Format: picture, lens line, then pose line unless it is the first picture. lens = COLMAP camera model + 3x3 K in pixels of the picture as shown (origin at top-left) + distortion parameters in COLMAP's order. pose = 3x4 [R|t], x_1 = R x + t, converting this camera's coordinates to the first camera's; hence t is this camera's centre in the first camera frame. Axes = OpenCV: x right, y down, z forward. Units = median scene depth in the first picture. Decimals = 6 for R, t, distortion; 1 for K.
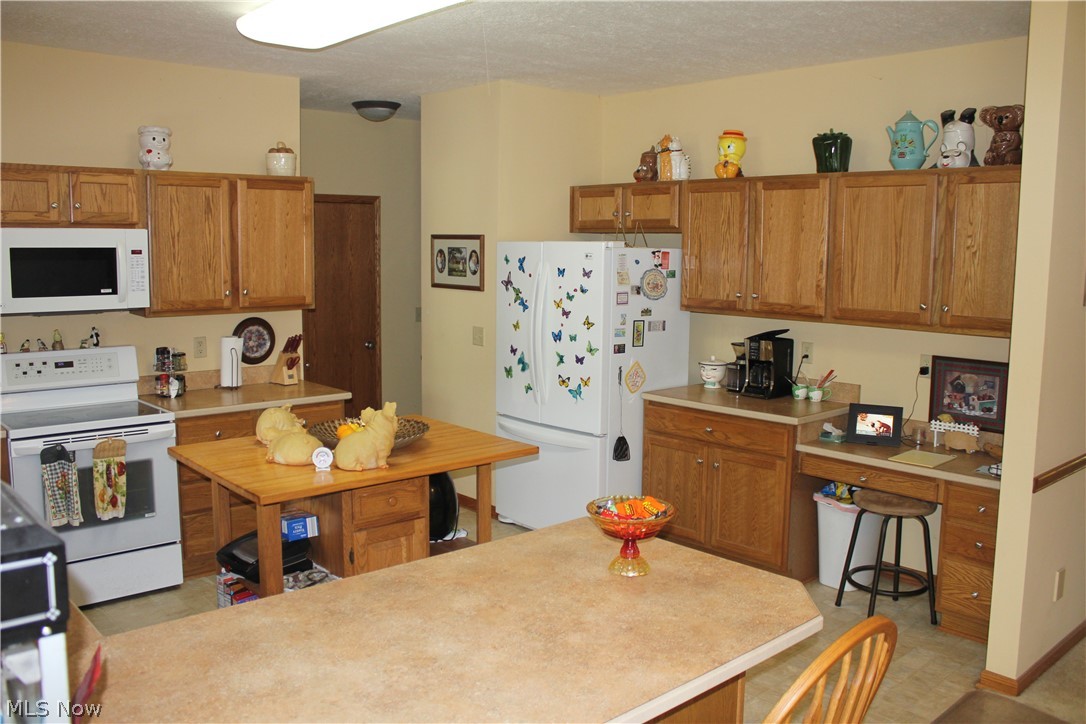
lens RADIAL K [[909.6, 0, 543.0], [0, 909.6, 362.0], [0, 0, 1]] dist [-0.073659, 0.003266]
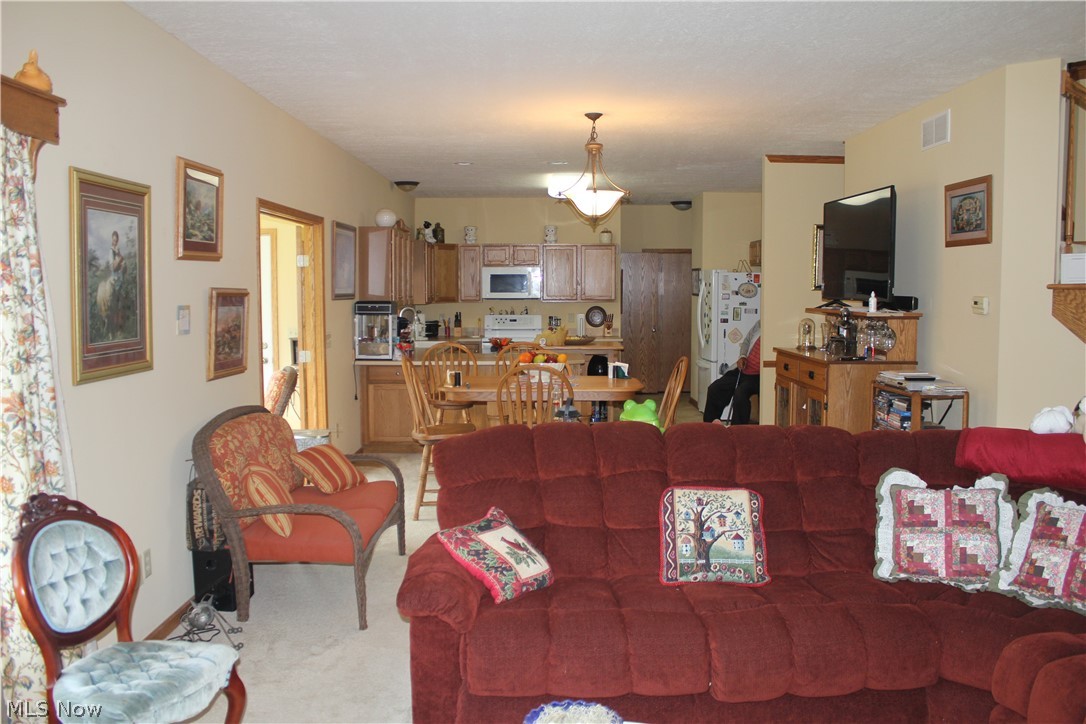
lens RADIAL K [[909.6, 0, 543.0], [0, 909.6, 362.0], [0, 0, 1]] dist [-0.073659, 0.003266]
pose [[0.754228, 0.045504, -0.655033, 1.134710], [-0.078710, 0.996668, -0.021392, 0.156574], [0.651877, 0.067693, 0.755297, -0.829884]]
